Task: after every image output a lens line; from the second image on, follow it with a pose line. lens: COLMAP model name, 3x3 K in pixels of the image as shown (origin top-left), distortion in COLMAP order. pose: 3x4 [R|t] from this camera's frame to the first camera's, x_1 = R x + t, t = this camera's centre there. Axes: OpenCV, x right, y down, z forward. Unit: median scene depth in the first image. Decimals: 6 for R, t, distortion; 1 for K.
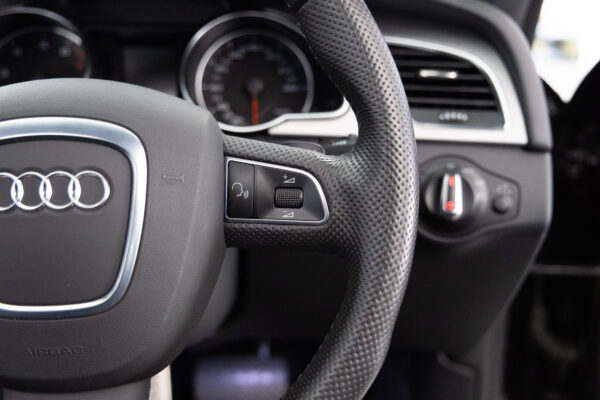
lens RADIAL K [[676.1, 0, 299.3], [0, 676.1, 196.9], [0, 0, 1]] dist [-0.017395, 0.000000]
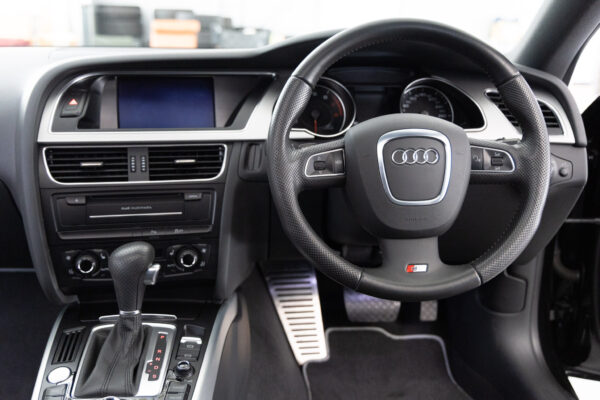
lens RADIAL K [[601.8, 0, 299.1], [0, 601.8, 199.0], [0, 0, 1]] dist [0.003201, 0.000000]
pose [[0.999843, -0.001697, 0.017636, -0.551552], [0.001944, 0.999900, -0.013981, 0.118347], [-0.017610, 0.014013, 0.999747, -0.846305]]
